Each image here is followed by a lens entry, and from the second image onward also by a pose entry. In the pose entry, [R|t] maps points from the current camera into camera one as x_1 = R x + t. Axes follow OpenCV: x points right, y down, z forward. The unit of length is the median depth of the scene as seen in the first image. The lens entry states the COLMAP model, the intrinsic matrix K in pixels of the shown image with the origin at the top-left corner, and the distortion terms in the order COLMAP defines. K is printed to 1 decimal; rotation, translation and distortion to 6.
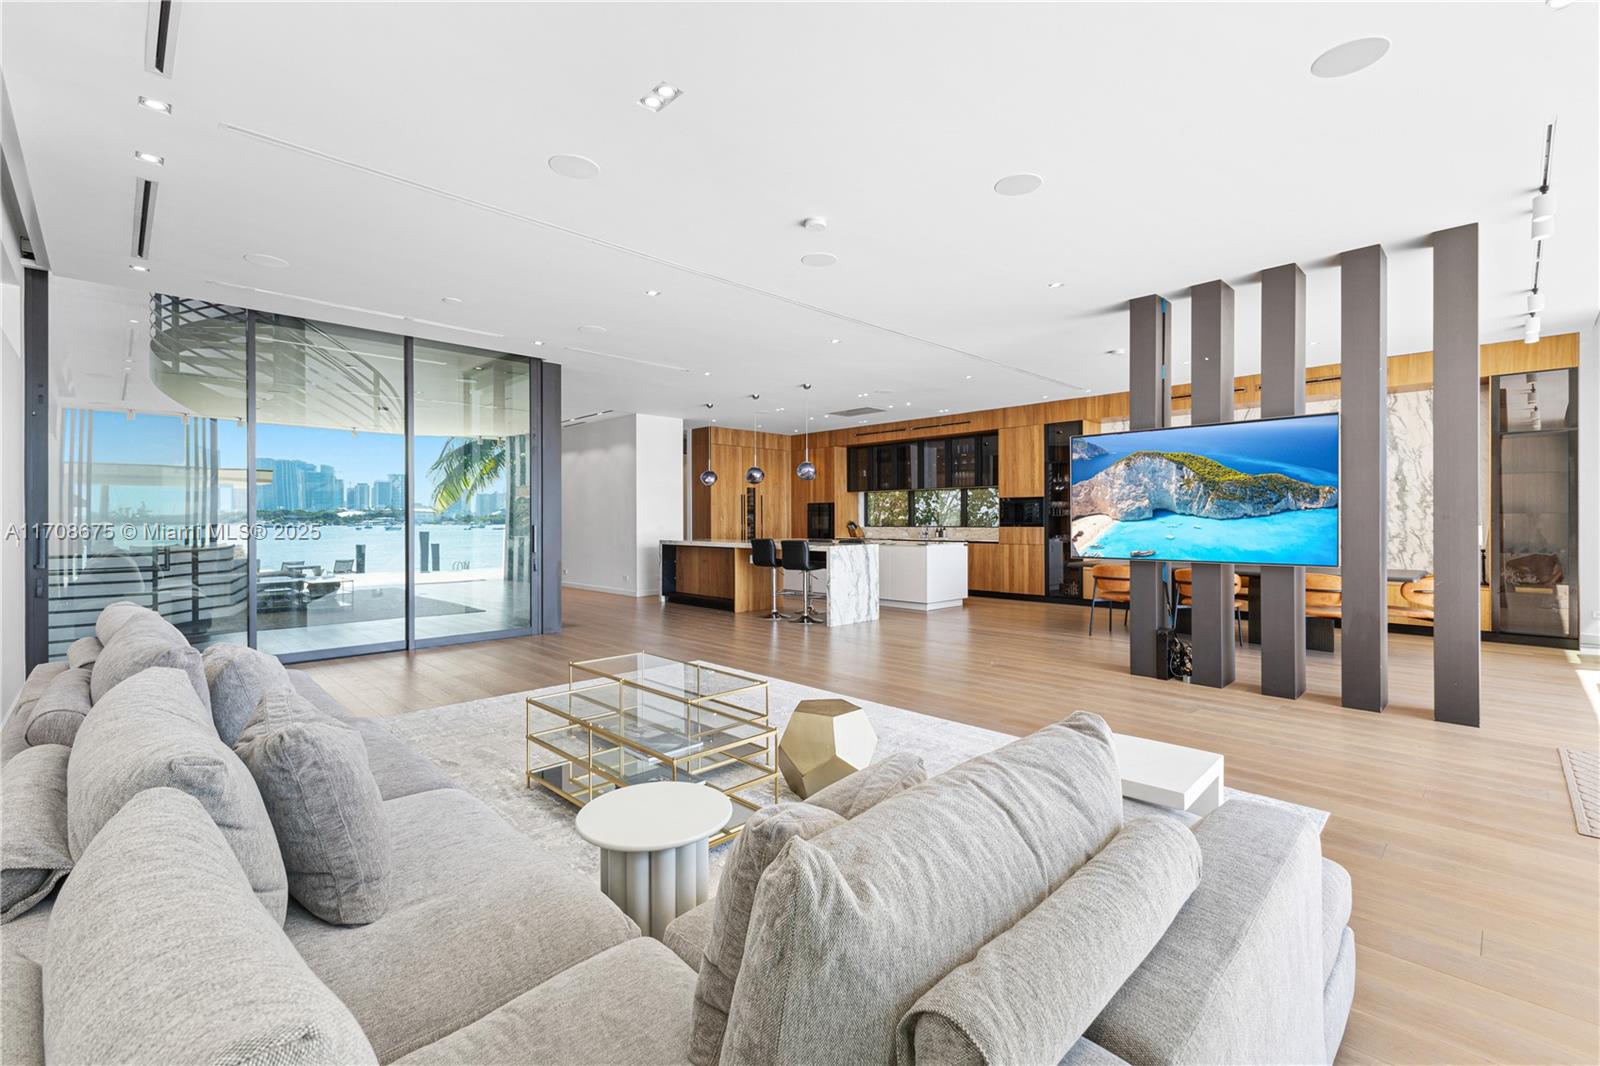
lens RADIAL K [[690.3, 0, 795.0], [0, 690.3, 524.5], [0, 0, 1]] dist [0.010967, -0.000056]
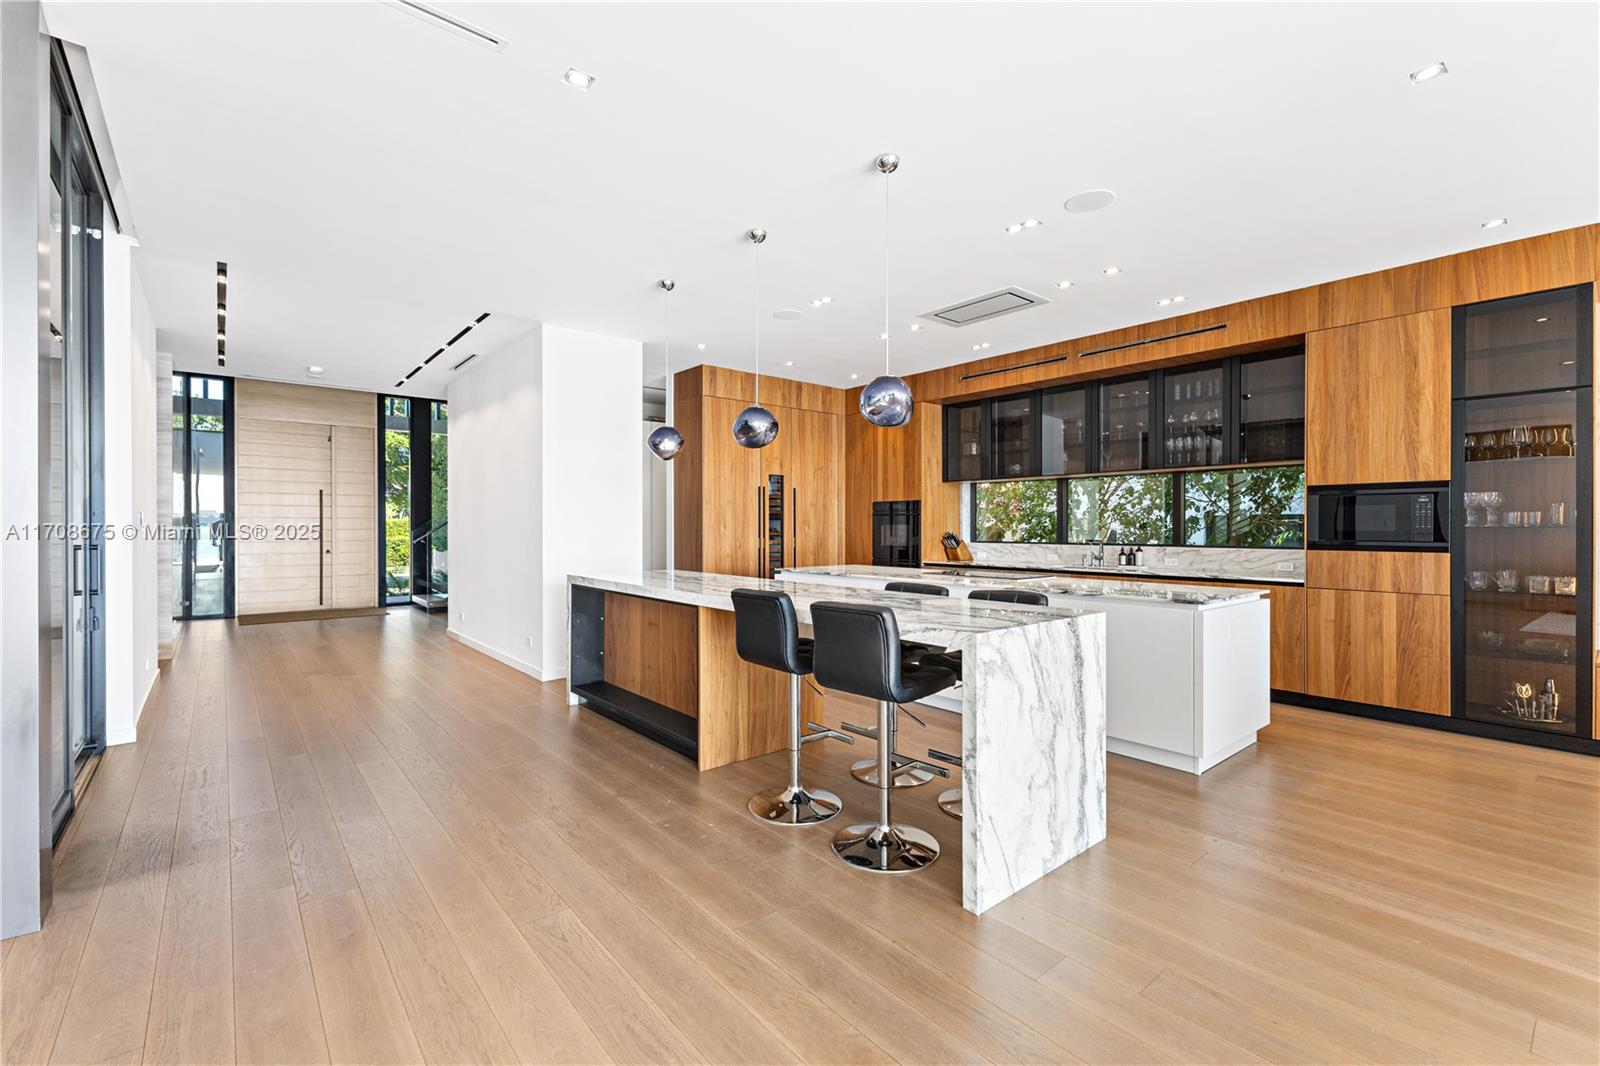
lens RADIAL K [[690.3, 0, 797.2], [0, 690.3, 531.0], [0, 0, 1]] dist [0.010967, -0.000056]
pose [[0.997027, 0.003686, -0.076969, -0.001061], [-0.003620, 0.999993, 0.000996, -0.008374], [0.076972, -0.000714, 0.997033, 0.528945]]
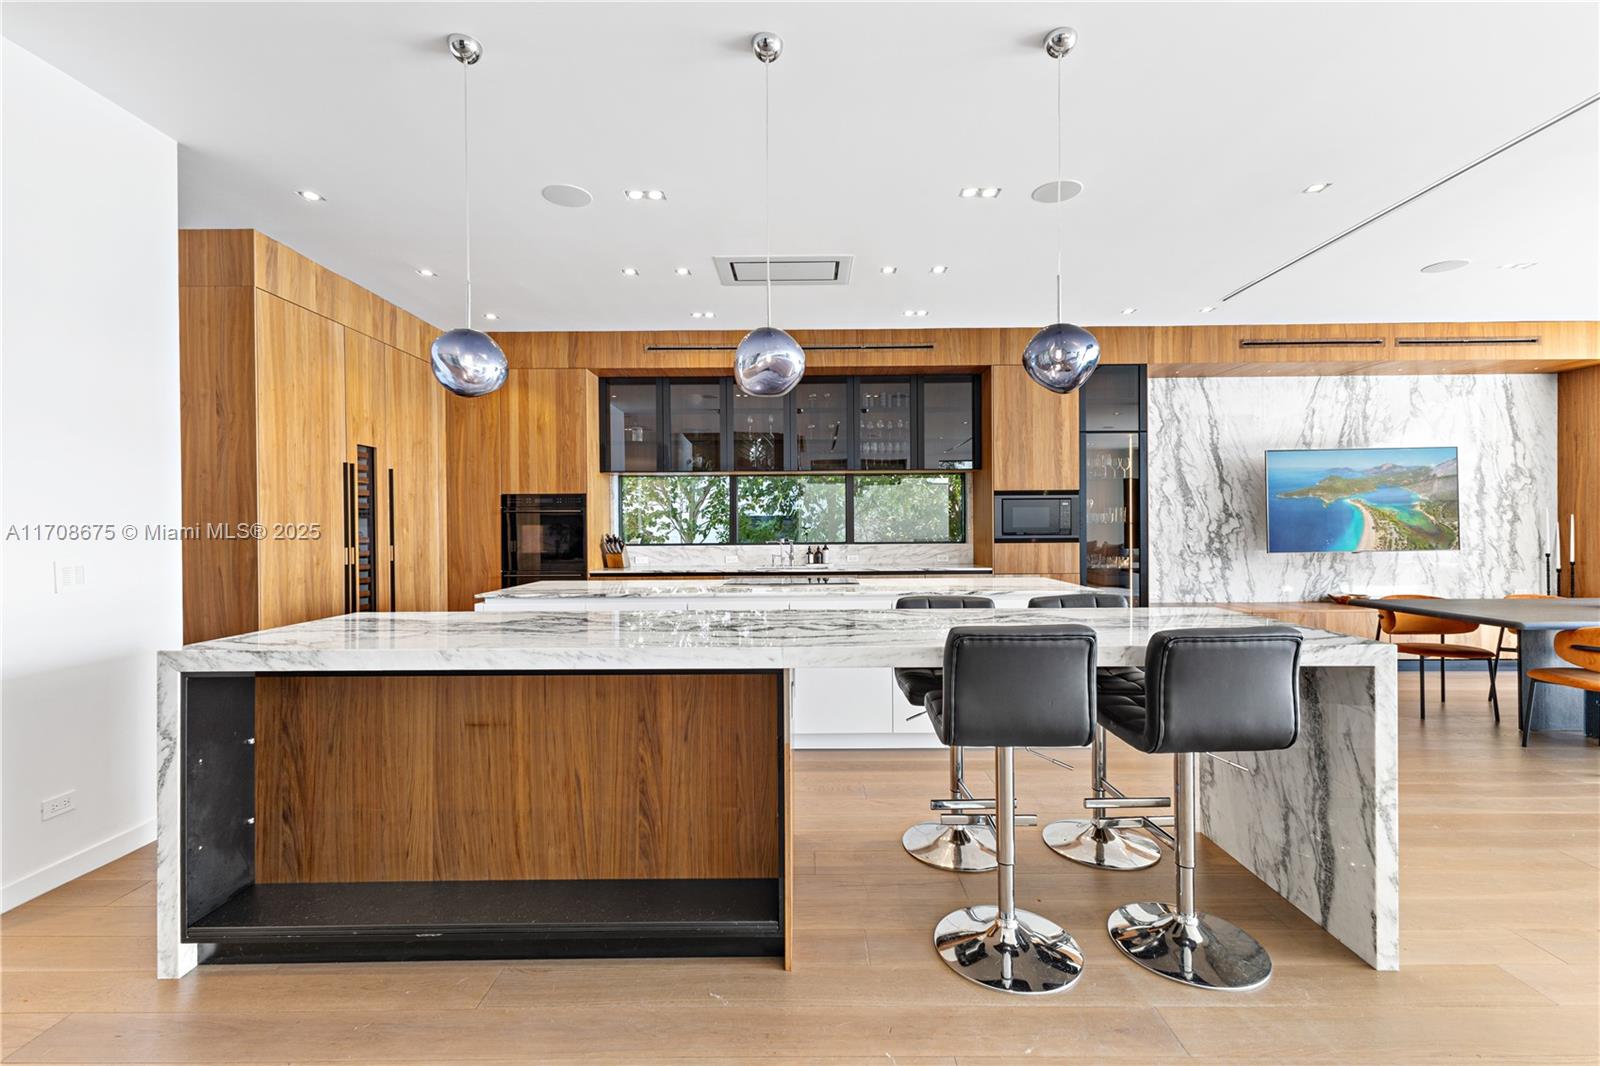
lens RADIAL K [[690.3, 0, 806.9], [0, 690.3, 532.2], [0, 0, 1]] dist [0.010967, -0.000056]
pose [[0.700183, -0.008157, 0.713917, -0.204487], [0.009679, 0.999951, 0.001932, -0.008019], [-0.713898, 0.005557, 0.700228, 0.729826]]
